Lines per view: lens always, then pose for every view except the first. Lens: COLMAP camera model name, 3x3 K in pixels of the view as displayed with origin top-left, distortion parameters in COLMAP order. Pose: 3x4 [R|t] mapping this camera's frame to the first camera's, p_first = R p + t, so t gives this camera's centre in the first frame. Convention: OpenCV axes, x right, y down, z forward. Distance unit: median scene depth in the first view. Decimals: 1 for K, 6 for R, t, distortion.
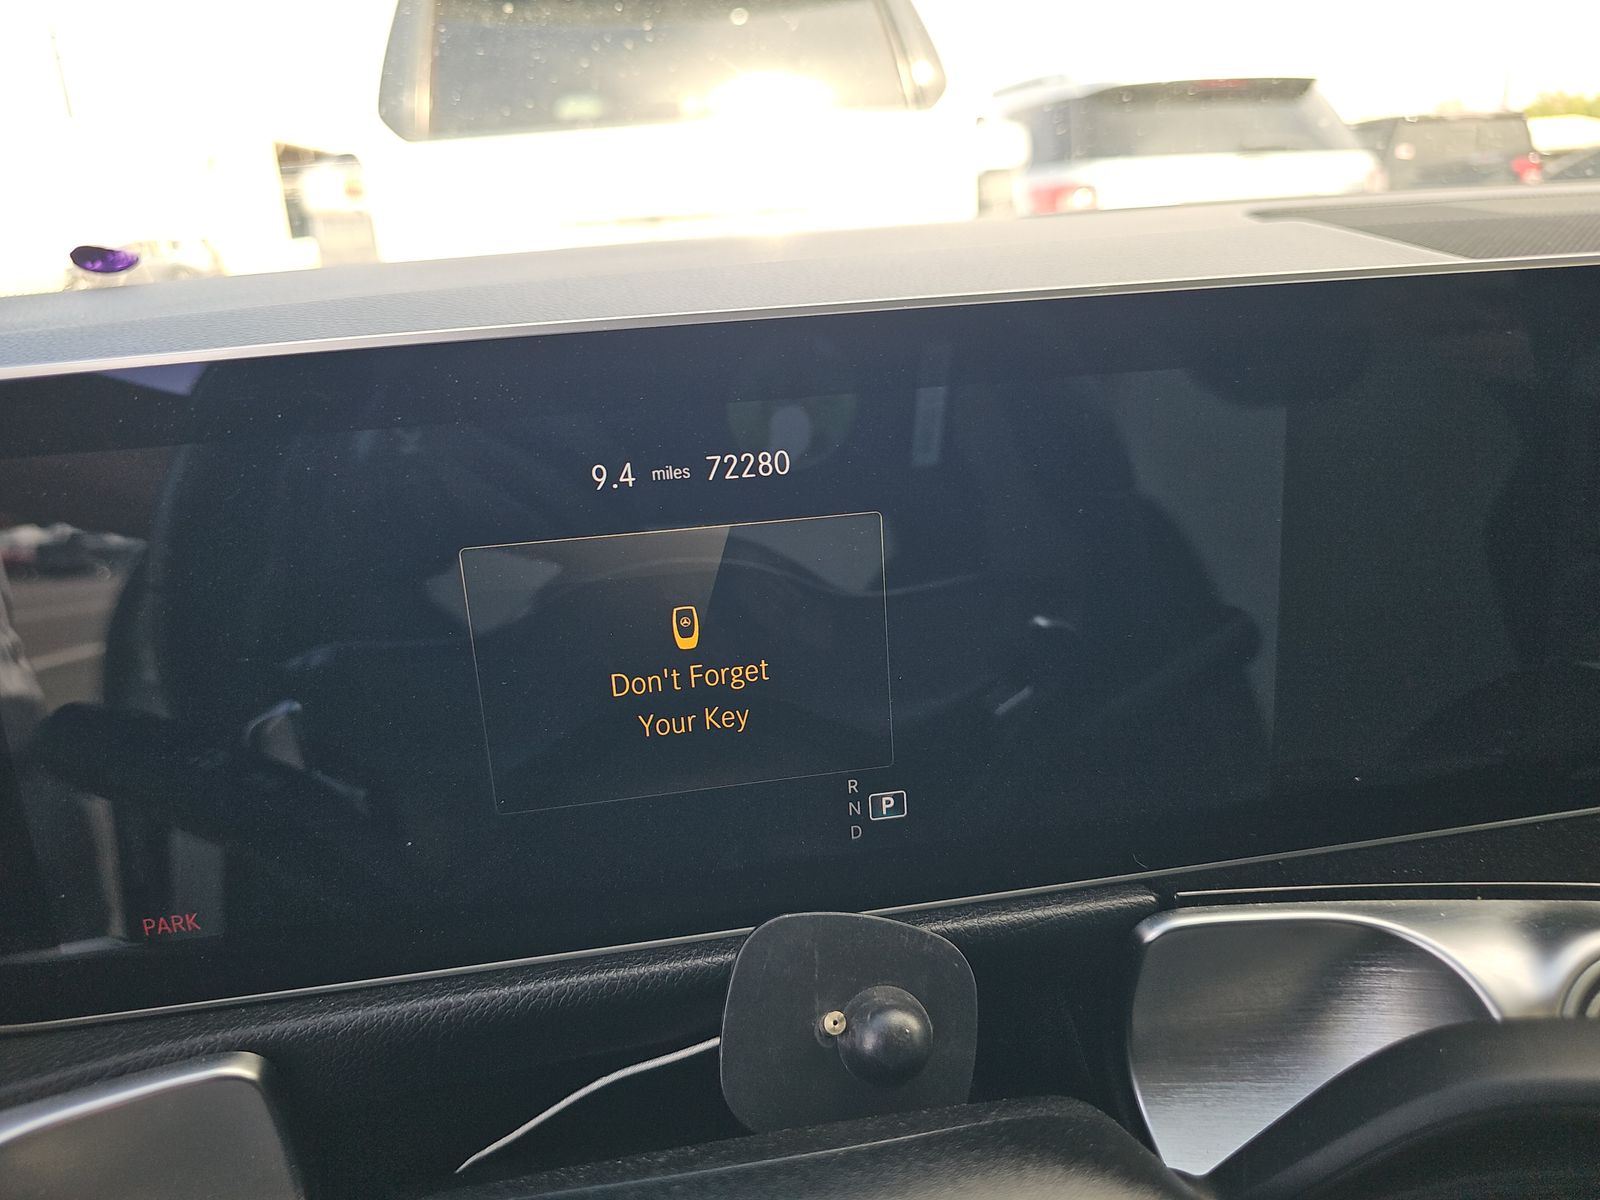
lens RADIAL K [[1067.1, 0, 792.5], [0, 1067.1, 602.2], [0, 0, 1]] dist [0.019119, -0.025368]
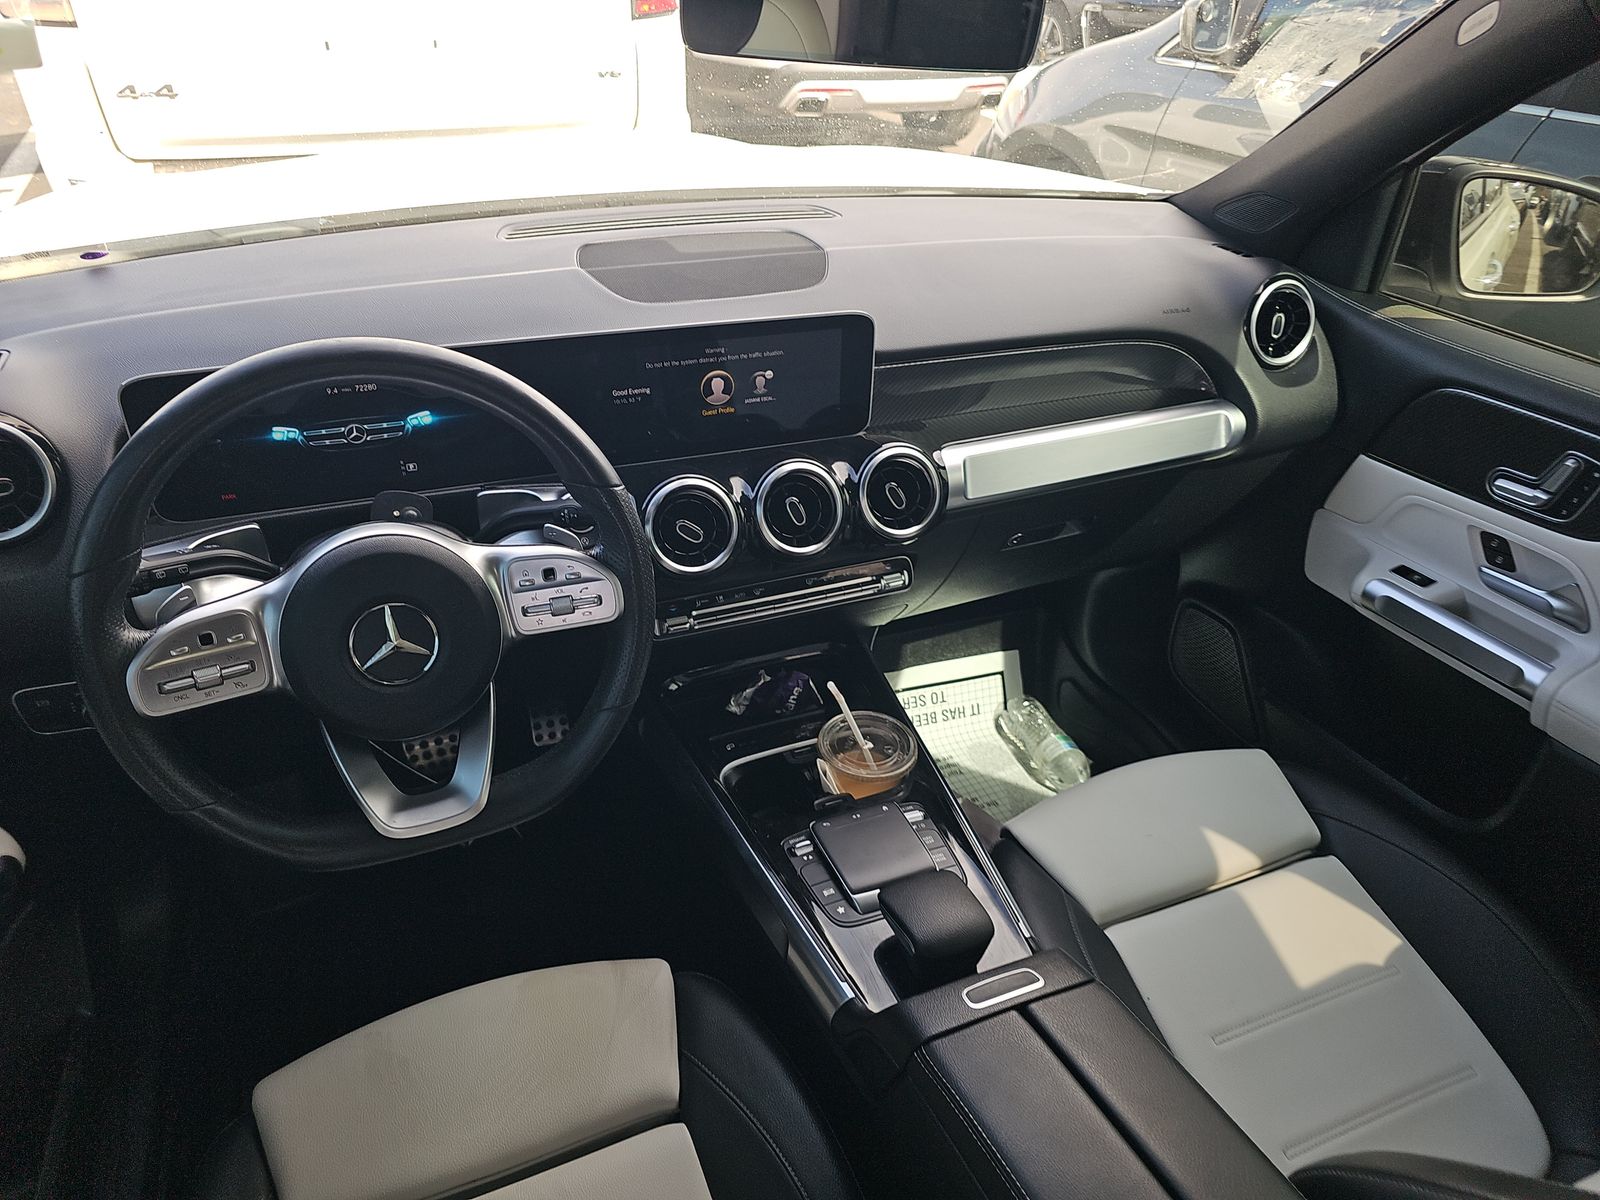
lens RADIAL K [[1067.1, 0, 838.1], [0, 1067.1, 598.7], [0, 0, 1]] dist [0.019119, -0.025368]
pose [[0.965144, -0.042617, 0.258225, 0.621850], [-0.028928, 0.963237, 0.267089, -0.497777], [-0.260114, -0.265250, 0.928430, -3.585503]]
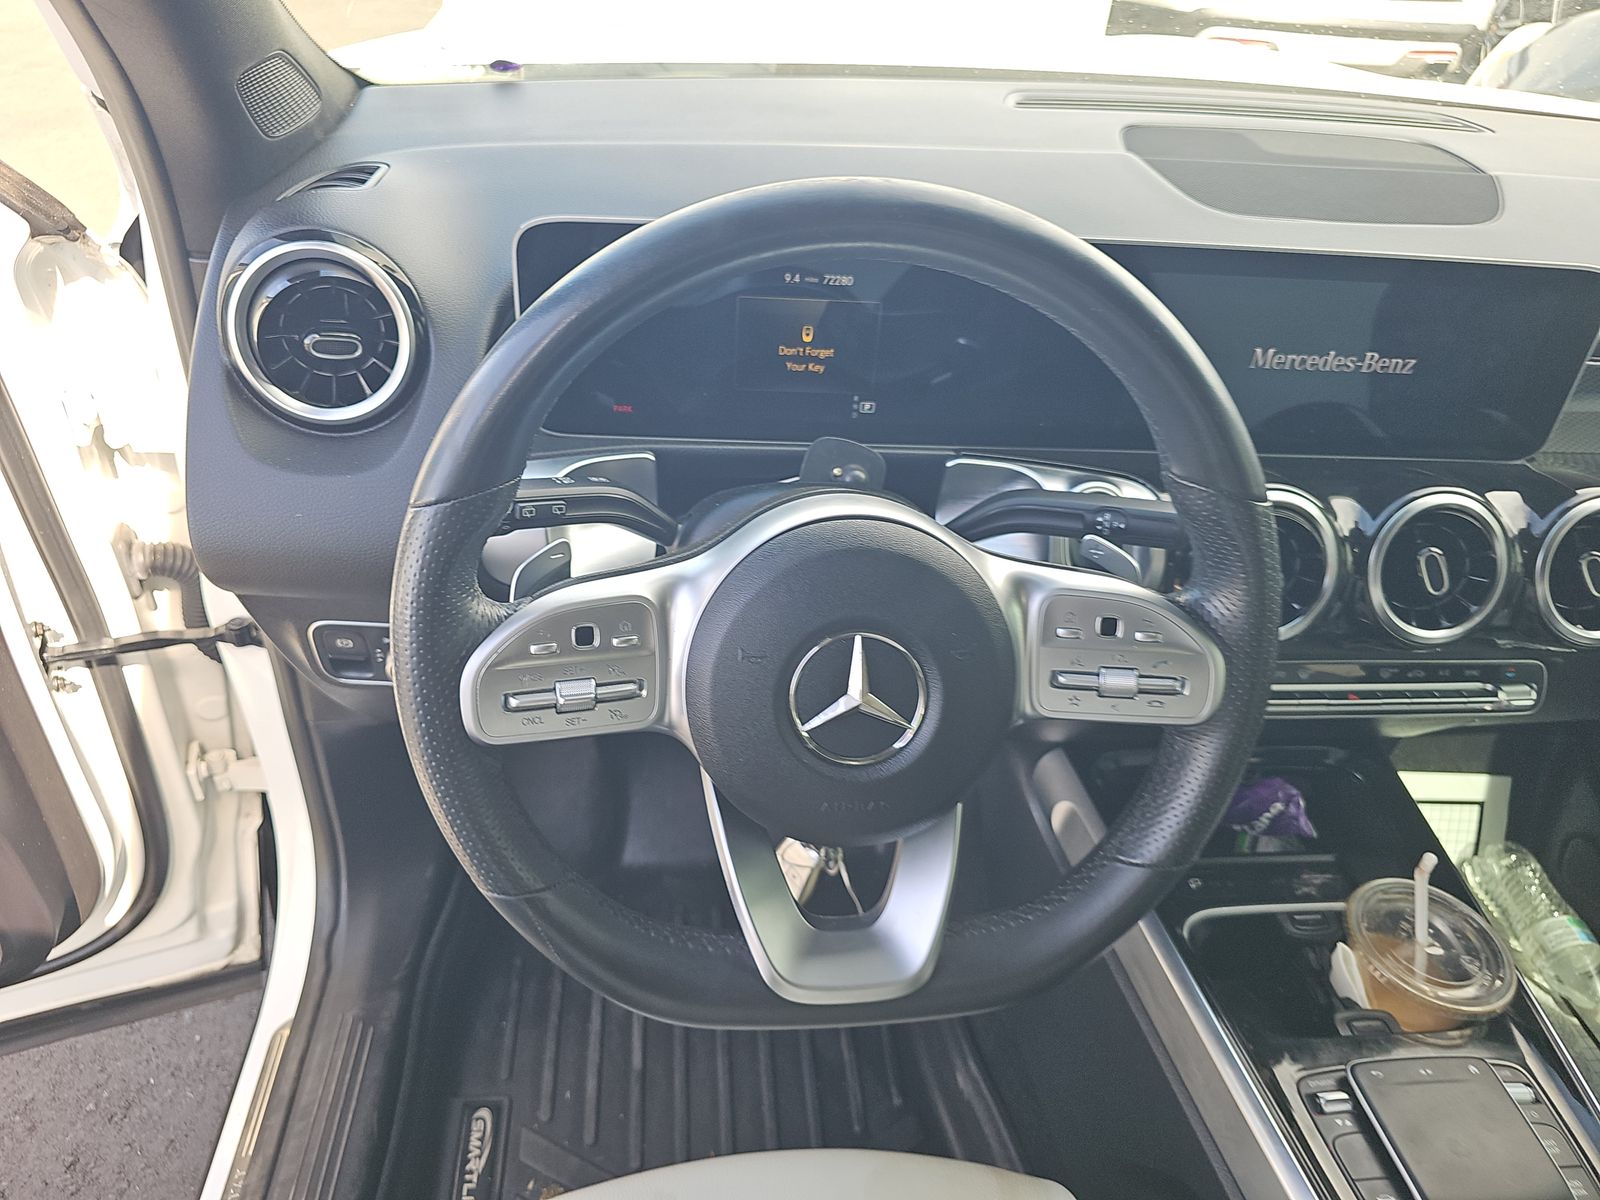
lens RADIAL K [[1067.1, 0, 807.1], [0, 1067.1, 572.5], [0, 0, 1]] dist [0.019119, -0.025368]
pose [[0.988591, 0.148517, 0.025129, -0.077831], [-0.149298, 0.944002, 0.294230, -0.212676], [0.019976, -0.294624, 0.955404, -1.914075]]
